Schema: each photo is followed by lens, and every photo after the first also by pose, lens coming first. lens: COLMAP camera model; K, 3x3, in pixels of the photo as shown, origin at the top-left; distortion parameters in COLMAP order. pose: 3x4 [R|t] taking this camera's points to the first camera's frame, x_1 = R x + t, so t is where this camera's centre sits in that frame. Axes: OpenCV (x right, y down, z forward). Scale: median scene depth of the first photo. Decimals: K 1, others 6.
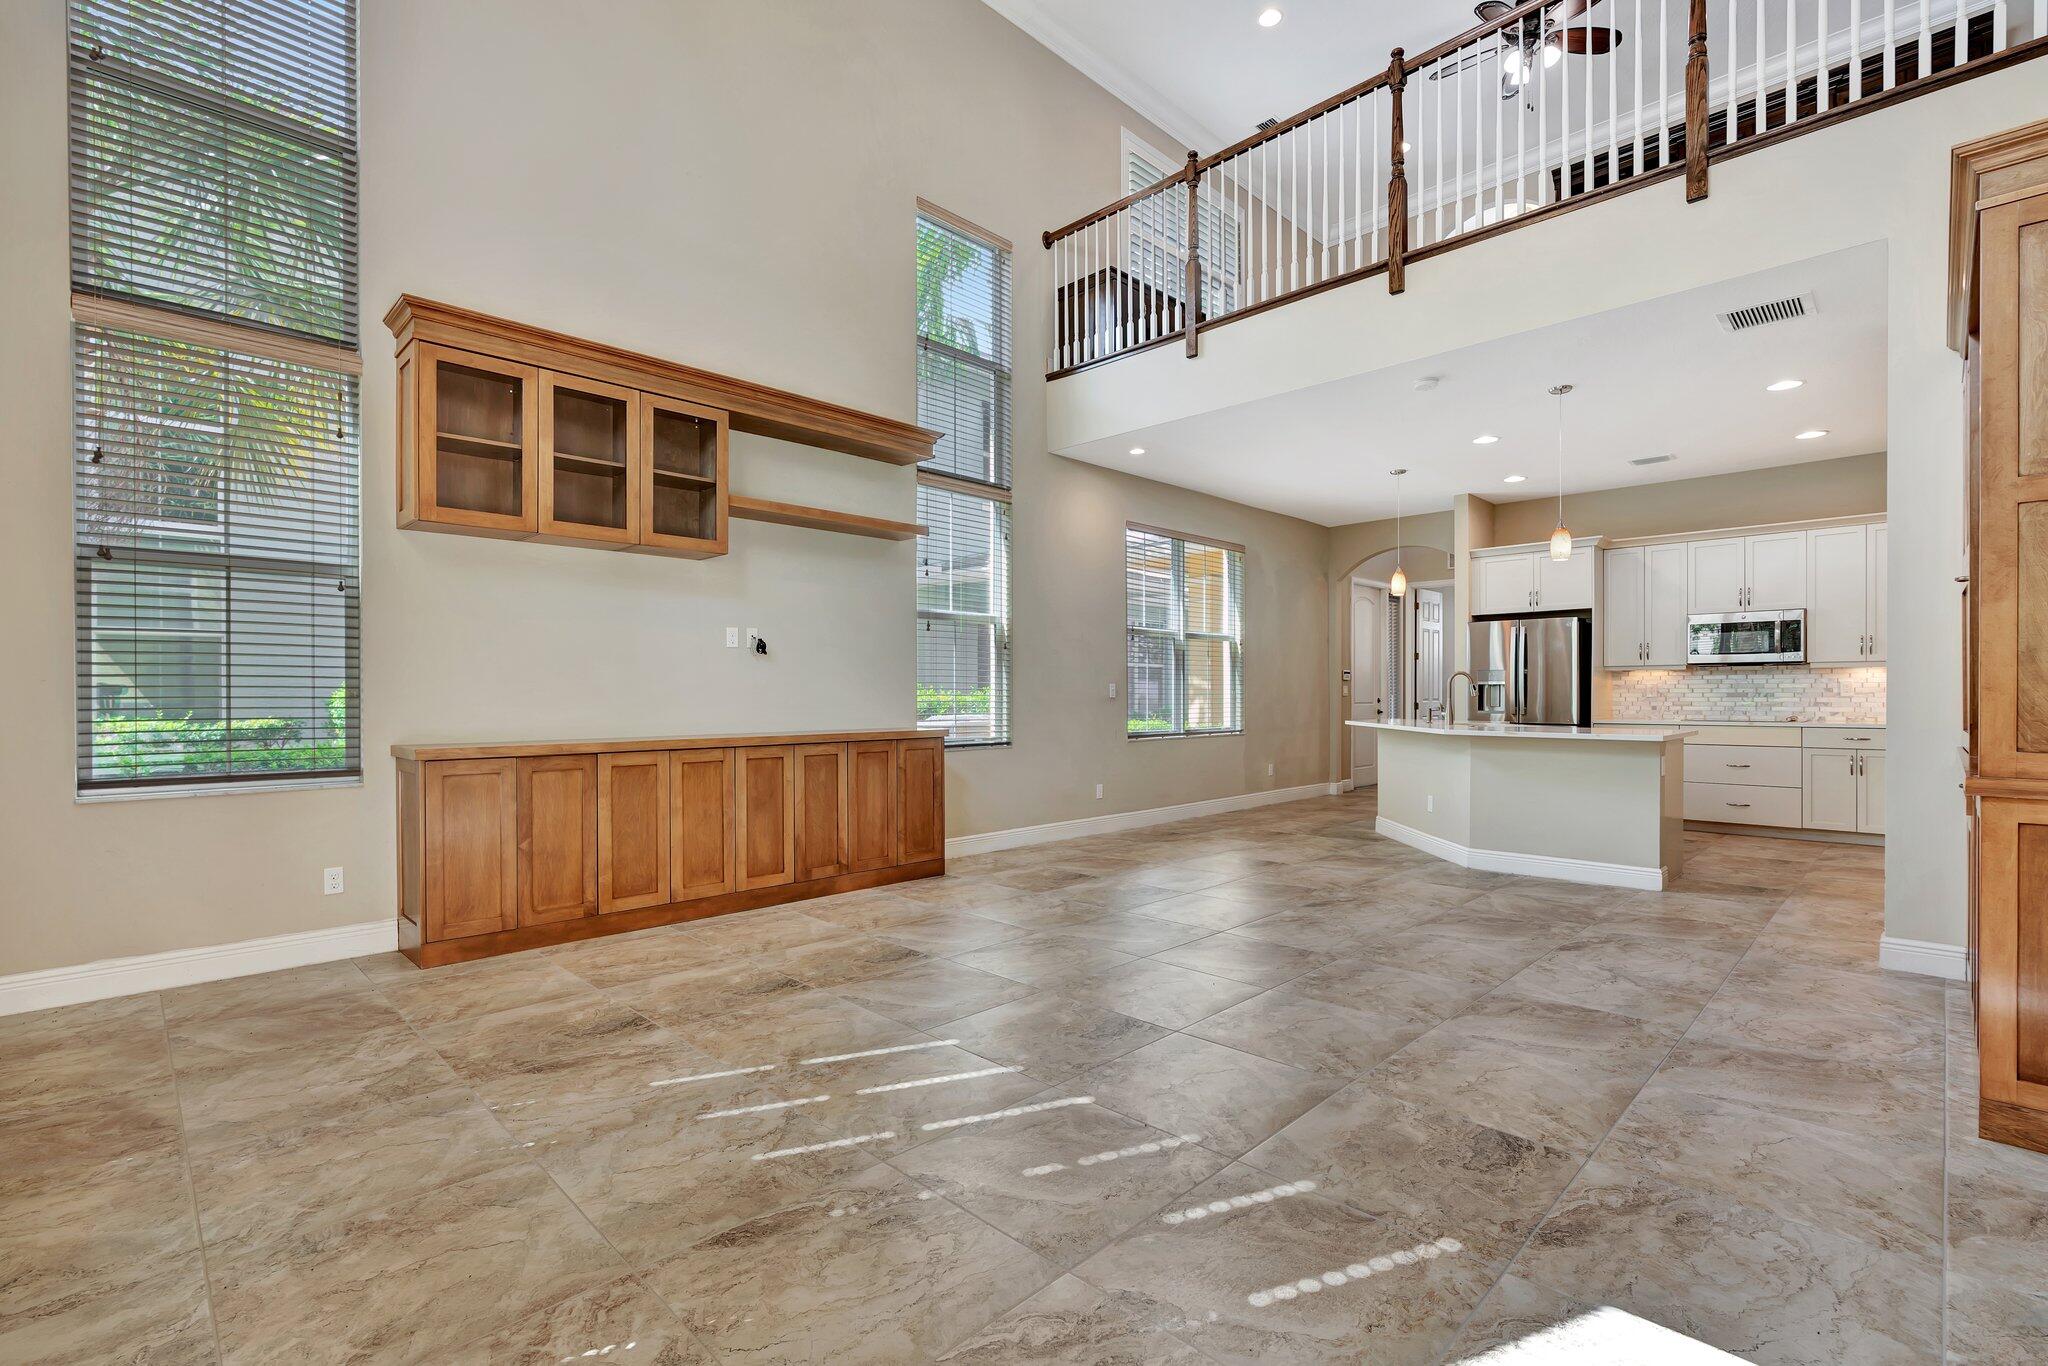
lens RADIAL K [[919.8, 0, 1018.8], [0, 919.8, 697.2], [0, 0, 1]] dist [-0.015154, 0.005716]
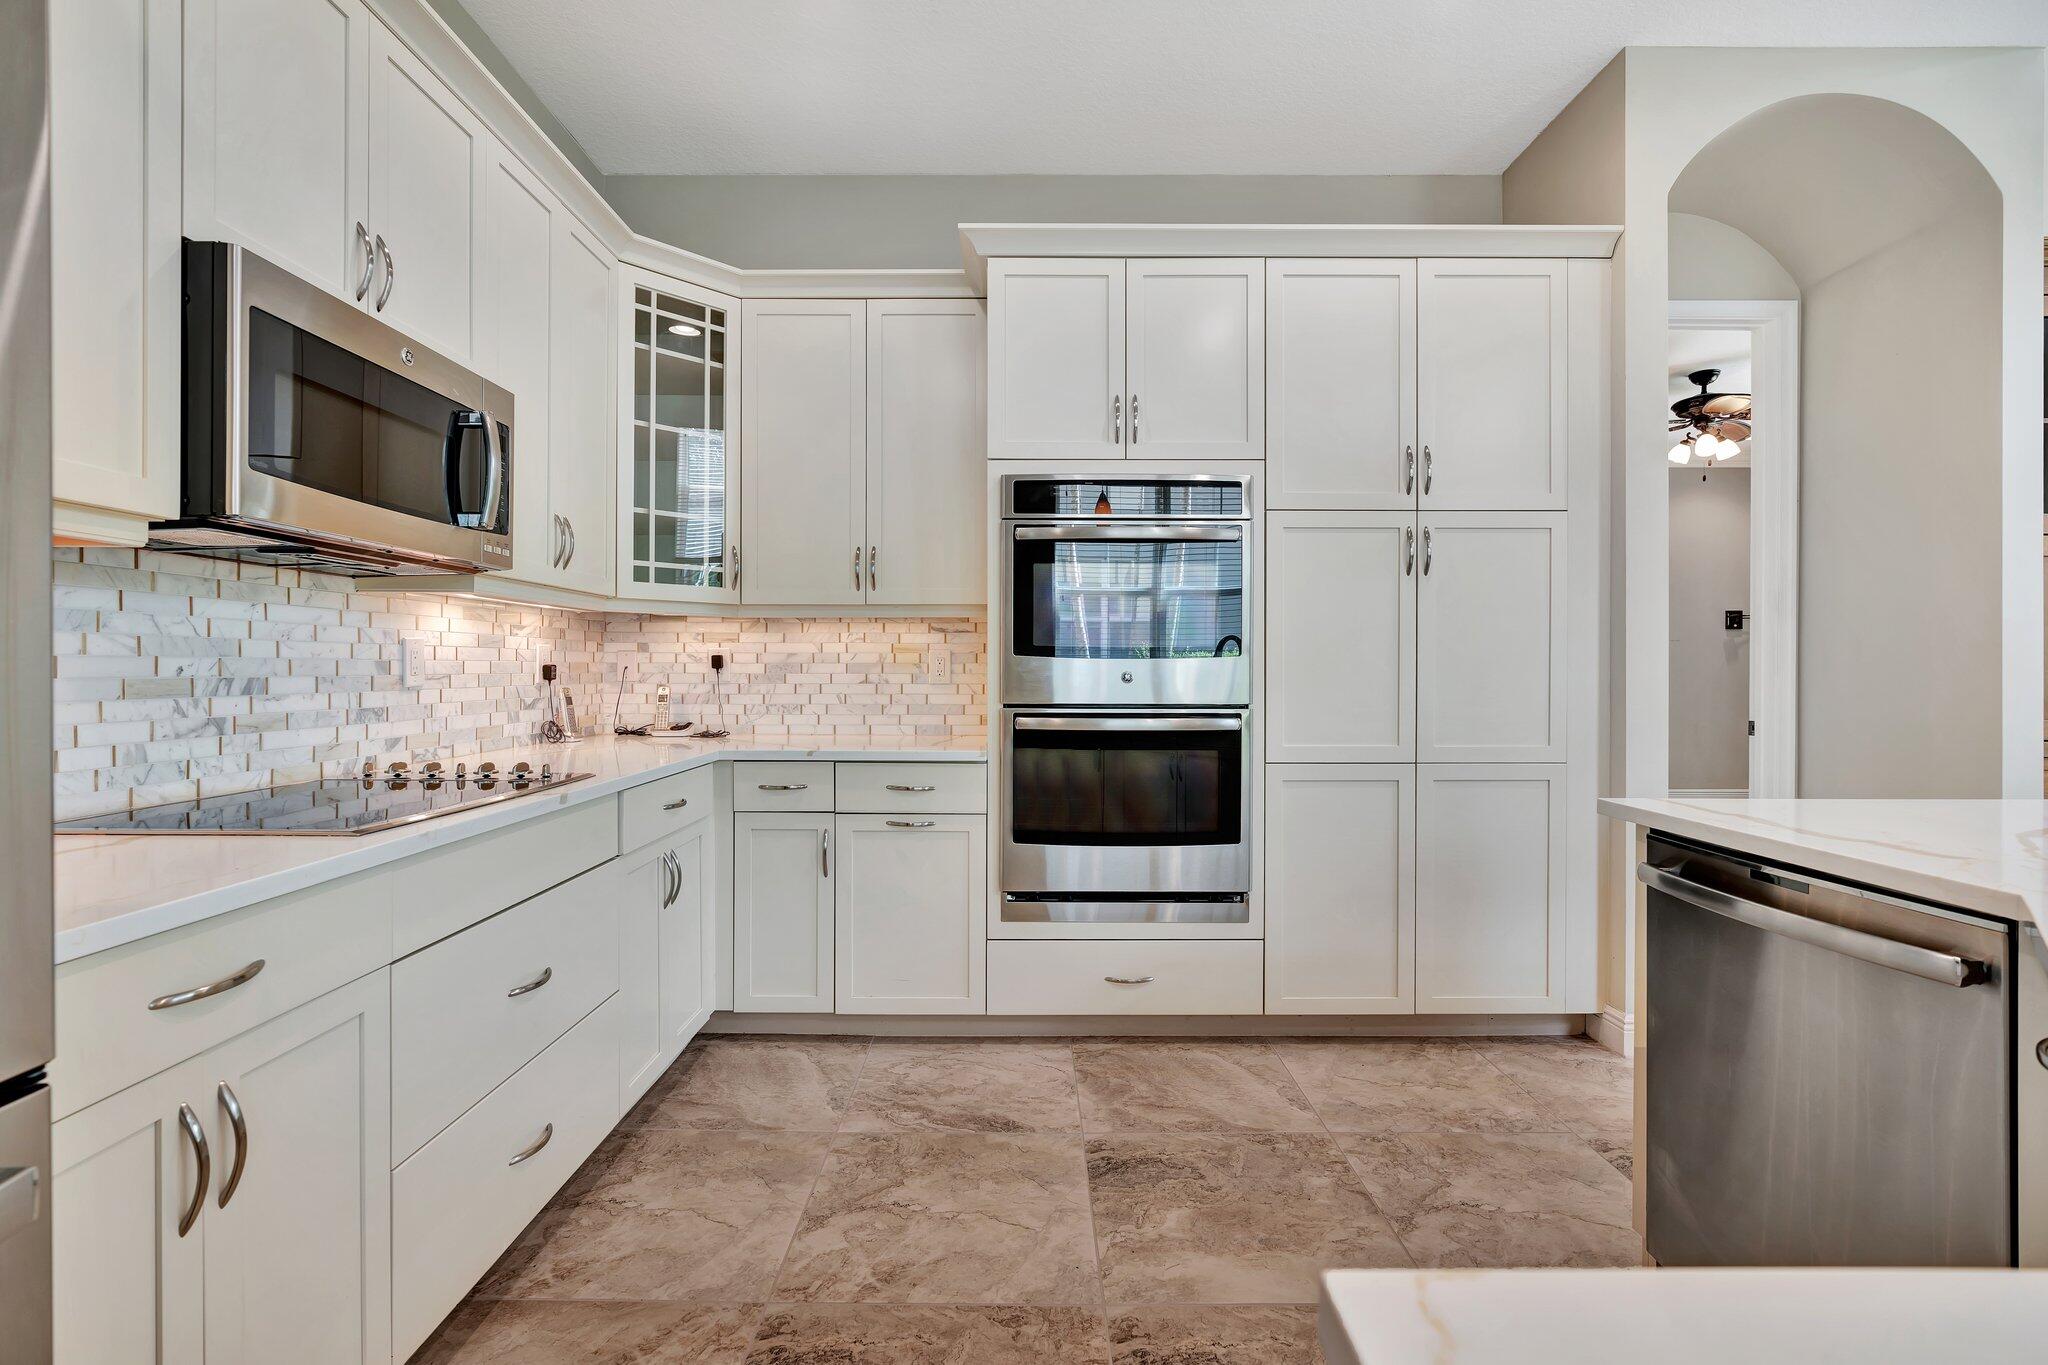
lens RADIAL K [[919.8, 0, 1018.4], [0, 919.8, 667.4], [0, 0, 1]] dist [-0.015154, 0.005716]
pose [[-0.708542, 0.001912, 0.705666, 0.743306], [0.002322, 0.999997, -0.000378, -0.010513], [-0.705665, 0.001371, -0.708544, 1.526919]]
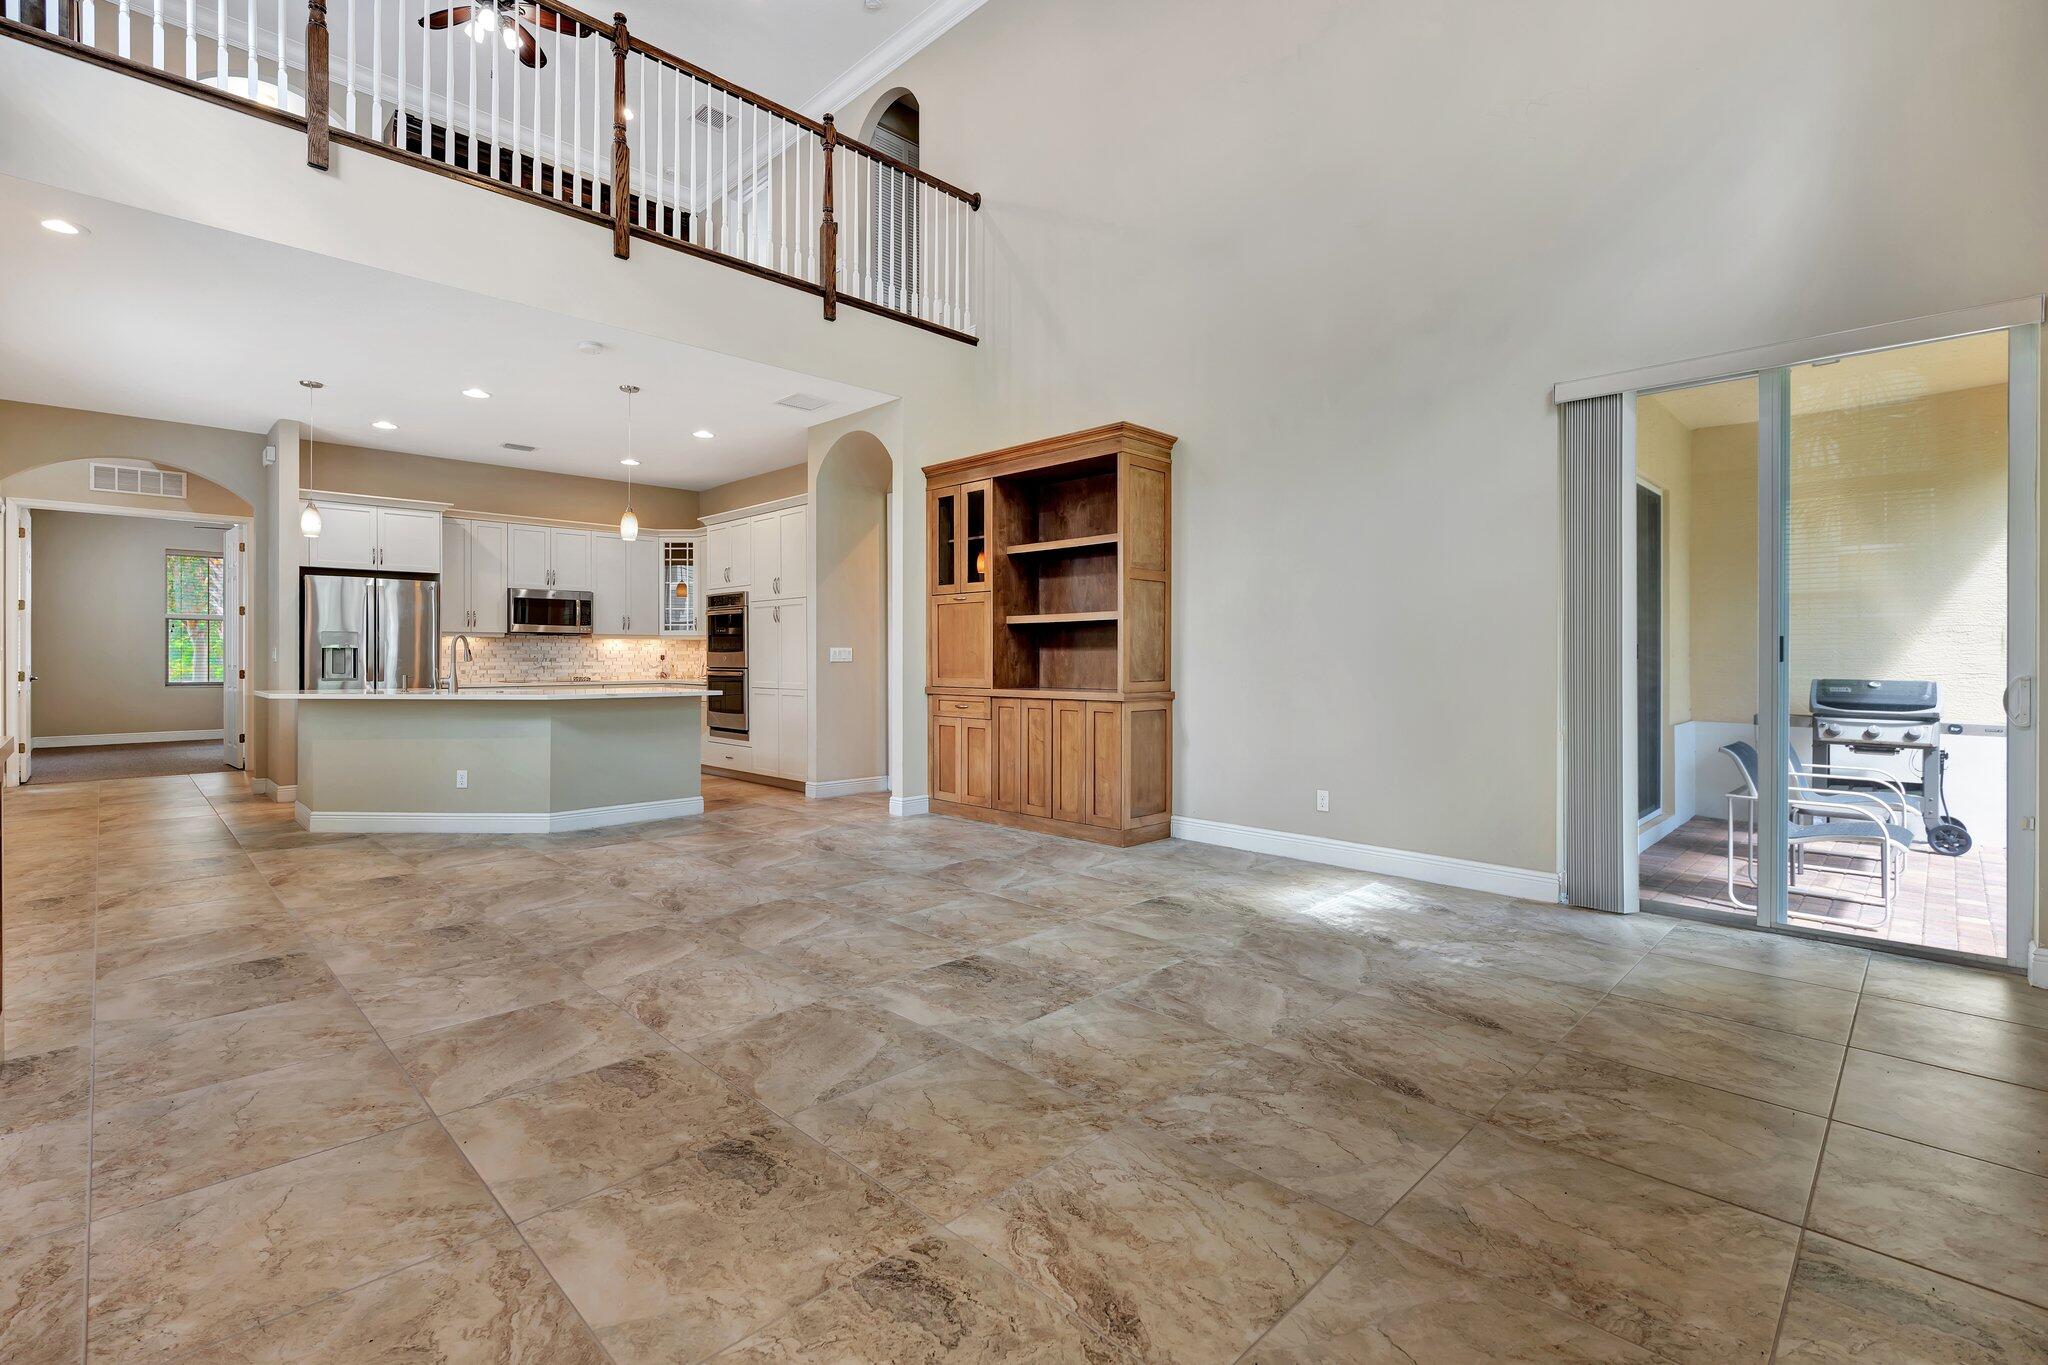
lens RADIAL K [[919.8, 0, 1007.9], [0, 919.8, 660.8], [0, 0, 1]] dist [-0.015154, 0.005716]
pose [[0.005952, -0.001100, 0.999982, -0.585536], [0.003637, 0.999993, 0.001078, -0.000636], [-0.999976, 0.003631, 0.005956, 0.573441]]
